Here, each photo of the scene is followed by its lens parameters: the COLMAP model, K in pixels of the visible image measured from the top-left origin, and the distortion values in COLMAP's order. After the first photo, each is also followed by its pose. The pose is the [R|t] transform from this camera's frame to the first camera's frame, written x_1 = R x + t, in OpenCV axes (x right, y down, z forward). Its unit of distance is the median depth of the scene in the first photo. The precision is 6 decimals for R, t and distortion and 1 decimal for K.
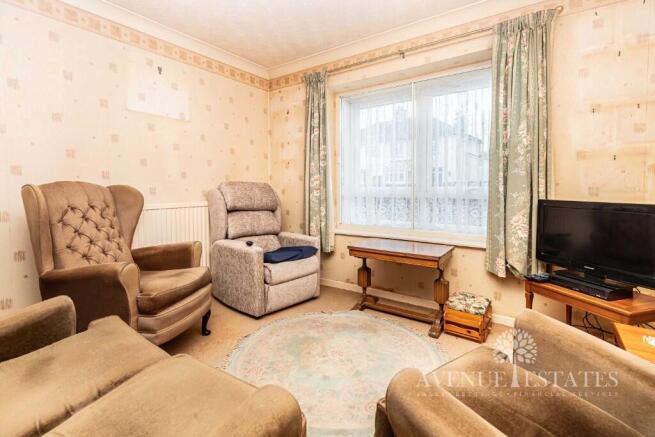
lens RADIAL K [[305.0, 0, 328.8], [0, 305.0, 194.8], [0, 0, 1]] dist [-0.001692, -0.000095]
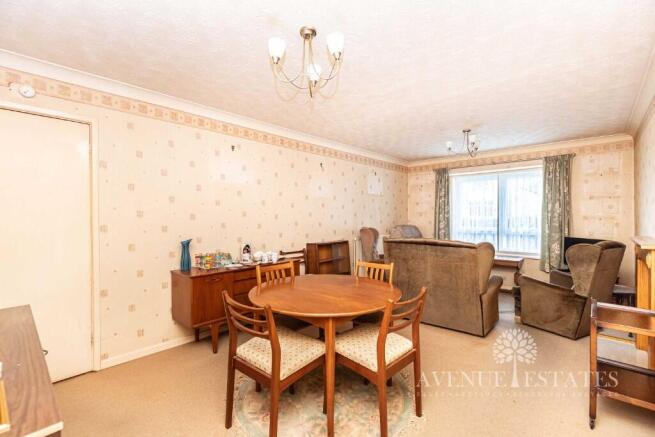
lens RADIAL K [[295.7, 0, 333.9], [0, 295.7, 217.3], [0, 0, 1]] dist [0.001911, 0.000417]
pose [[0.994434, 0.004114, -0.105282, -0.720745], [-0.005919, 0.999841, -0.016844, -0.075730], [0.105196, 0.017374, 0.994300, -1.254166]]
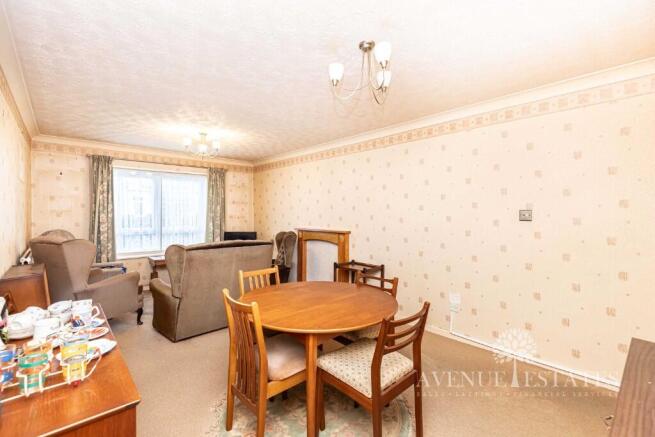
lens RADIAL K [[295.7, 0, 333.9], [0, 295.7, 217.3], [0, 0, 1]] dist [0.001911, 0.000417]
pose [[0.199947, 0.001411, 0.979806, -1.729456], [0.029532, 0.999536, -0.007466, -0.064756], [-0.979362, 0.030428, 0.199812, -0.566816]]
